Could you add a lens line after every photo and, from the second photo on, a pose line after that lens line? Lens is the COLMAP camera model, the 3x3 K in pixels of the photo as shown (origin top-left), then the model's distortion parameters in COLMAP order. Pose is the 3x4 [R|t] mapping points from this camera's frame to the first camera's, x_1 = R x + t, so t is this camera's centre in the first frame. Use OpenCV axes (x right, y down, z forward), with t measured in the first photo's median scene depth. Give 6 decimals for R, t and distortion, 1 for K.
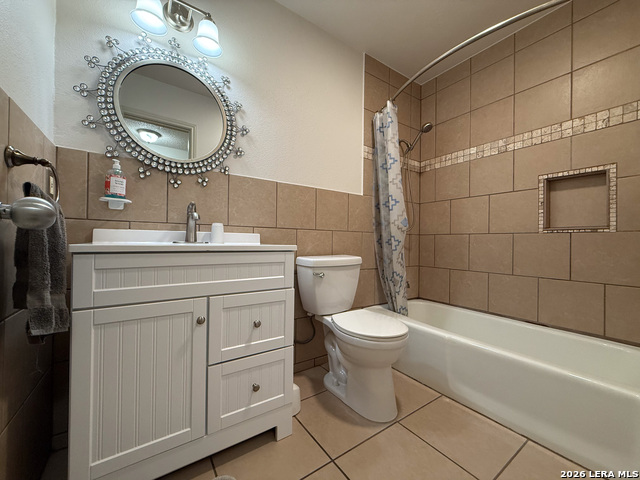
lens RADIAL K [[254.8, 0, 318.5], [0, 254.8, 239.7], [0, 0, 1]] dist [-0.000978, 0.000073]
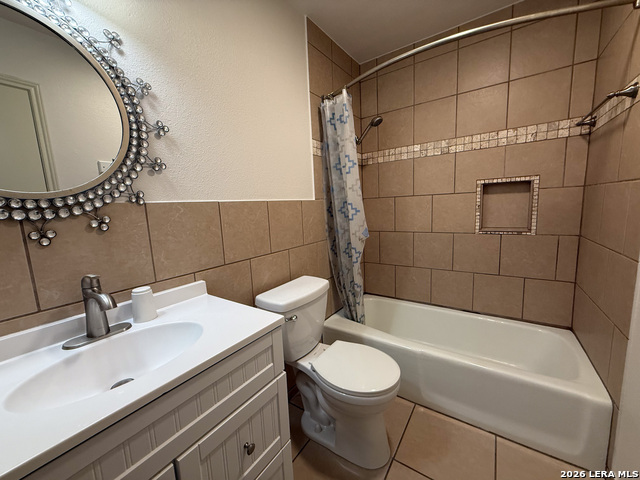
lens RADIAL K [[254.8, 0, 319.9], [0, 254.8, 241.5], [0, 0, 1]] dist [-0.000978, 0.000073]
pose [[0.933909, -0.104551, 0.341881, -0.151749], [0.056321, 0.987368, 0.148096, -0.204000], [-0.353046, -0.119053, 0.928001, 0.221226]]
